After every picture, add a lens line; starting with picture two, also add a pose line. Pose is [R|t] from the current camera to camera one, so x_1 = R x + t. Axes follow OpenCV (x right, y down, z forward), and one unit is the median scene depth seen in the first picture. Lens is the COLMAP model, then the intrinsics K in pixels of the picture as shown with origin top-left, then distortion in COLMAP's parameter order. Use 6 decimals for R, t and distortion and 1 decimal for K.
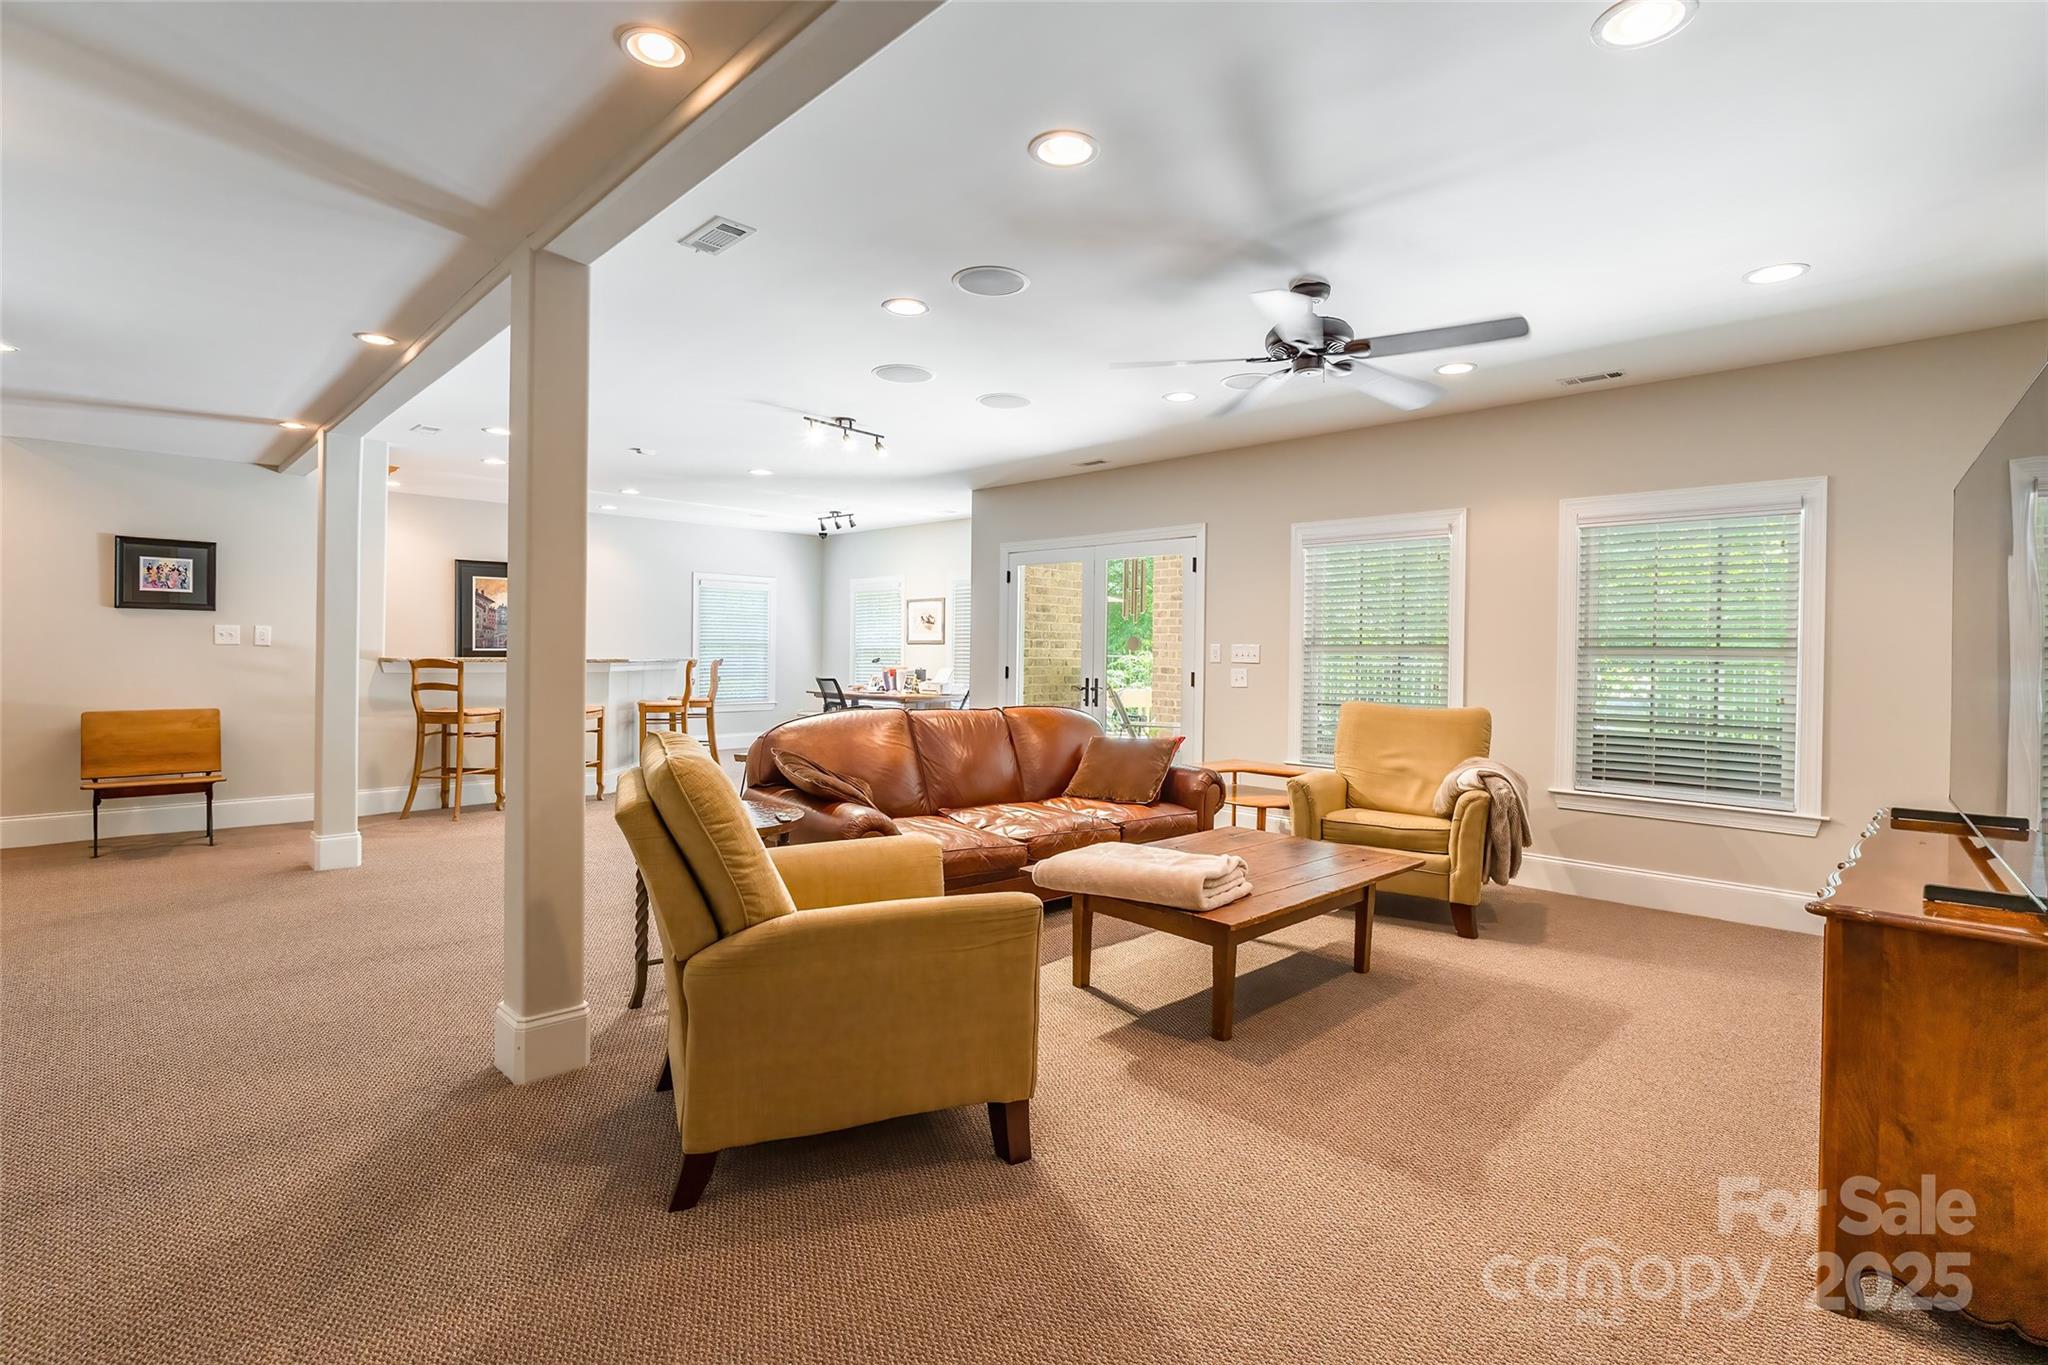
lens RADIAL K [[946.9, 0, 1029.0], [0, 946.9, 668.3], [0, 0, 1]] dist [-0.015755, 0.002833]
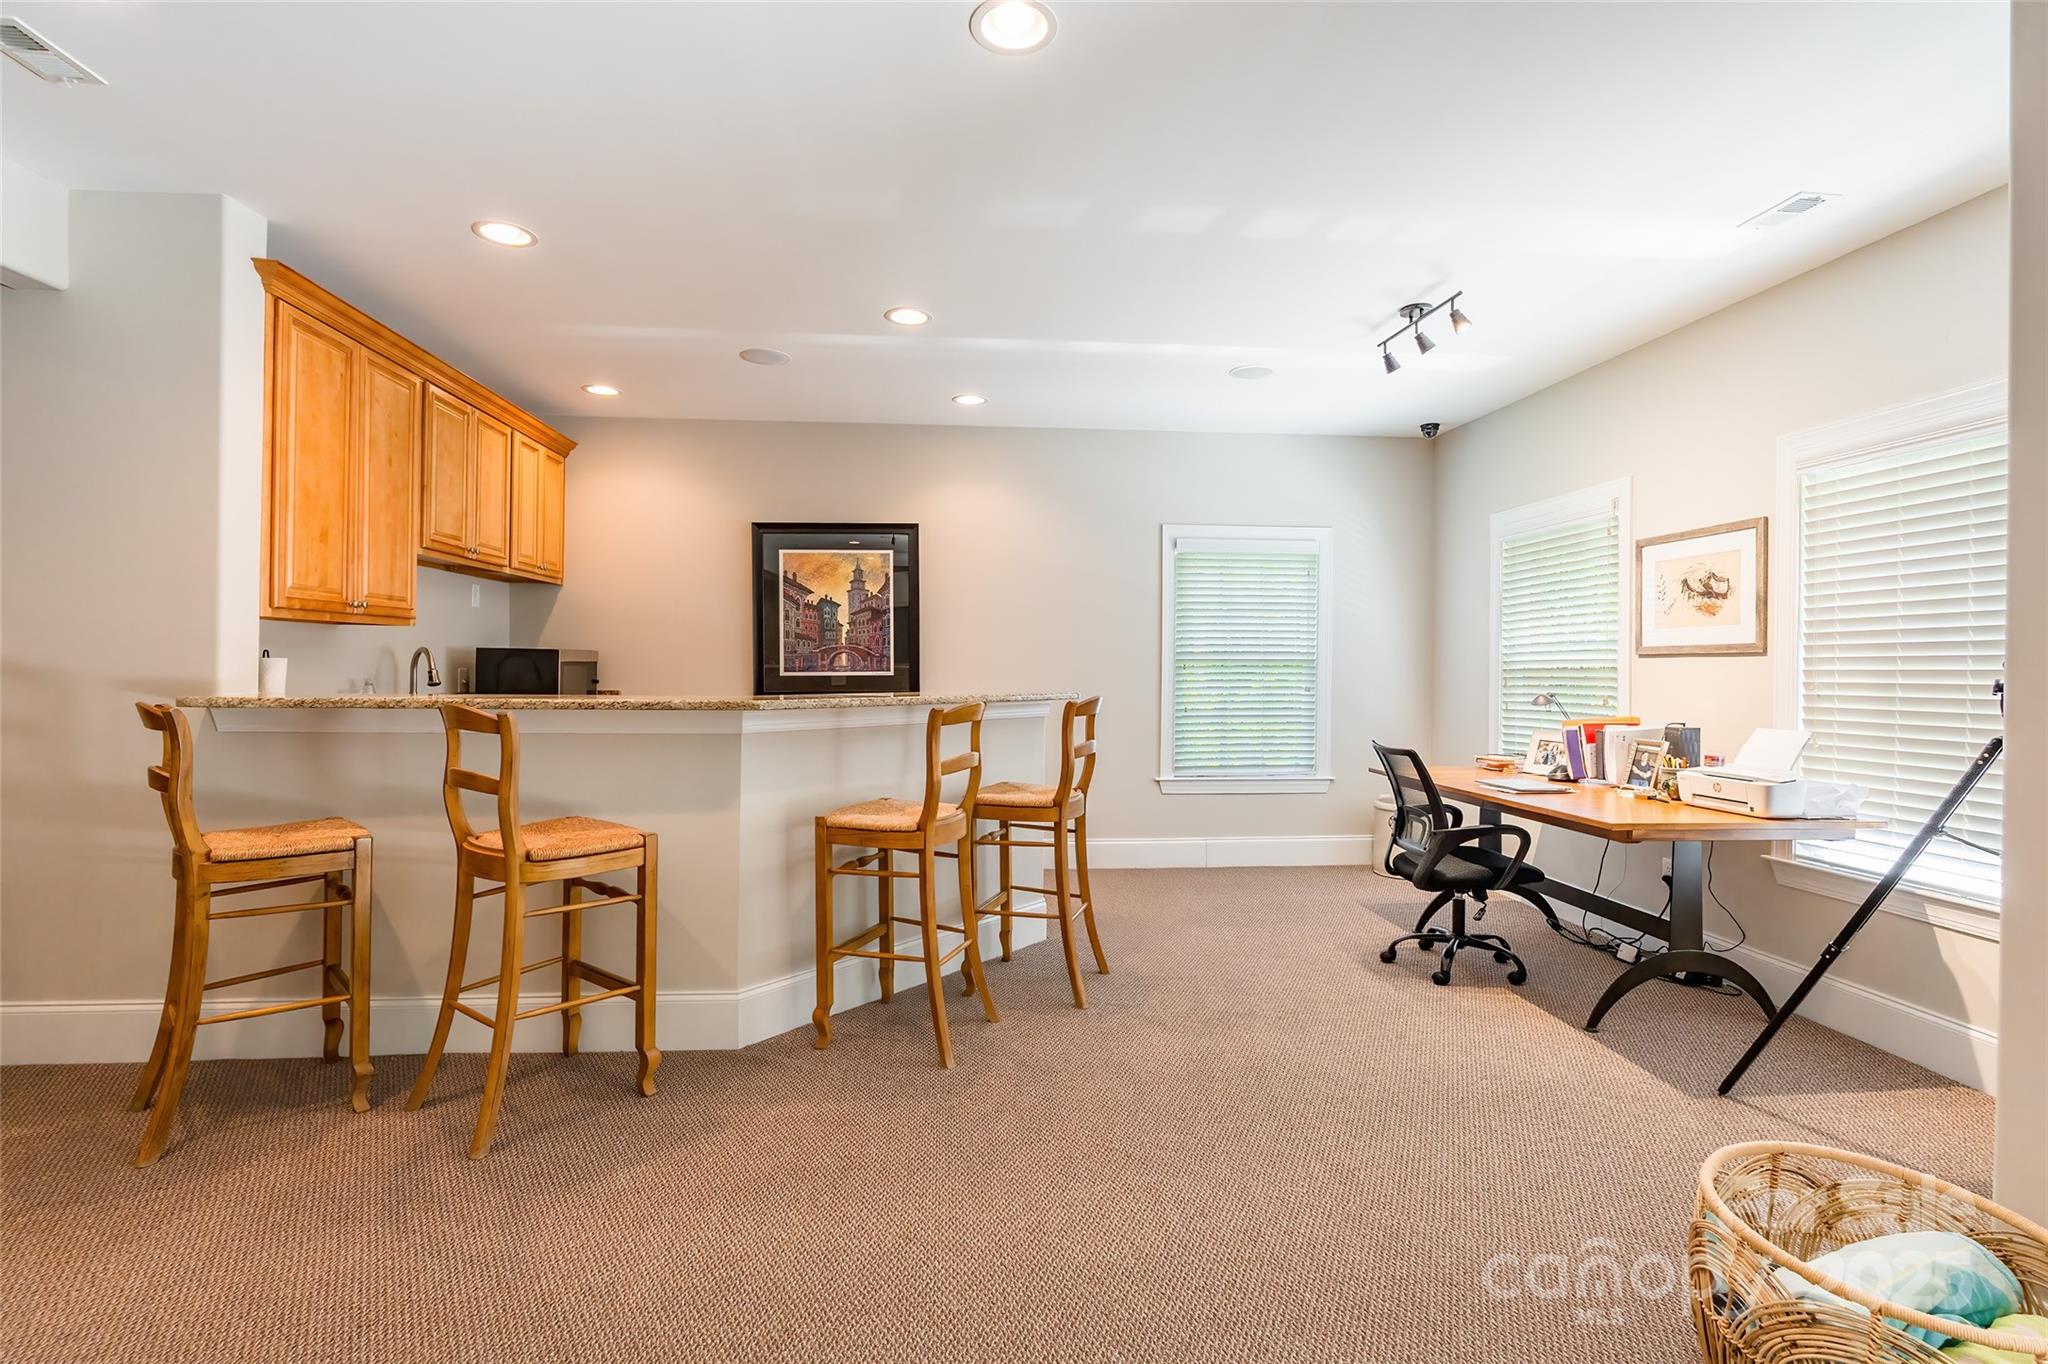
lens RADIAL K [[946.9, 0, 1043.2], [0, 946.9, 670.9], [0, 0, 1]] dist [-0.015755, 0.002833]
pose [[0.768511, -0.002573, -0.639832, -0.073156], [-0.006265, 0.999914, -0.011545, -0.014204], [0.639806, 0.012881, 0.768428, 0.576468]]
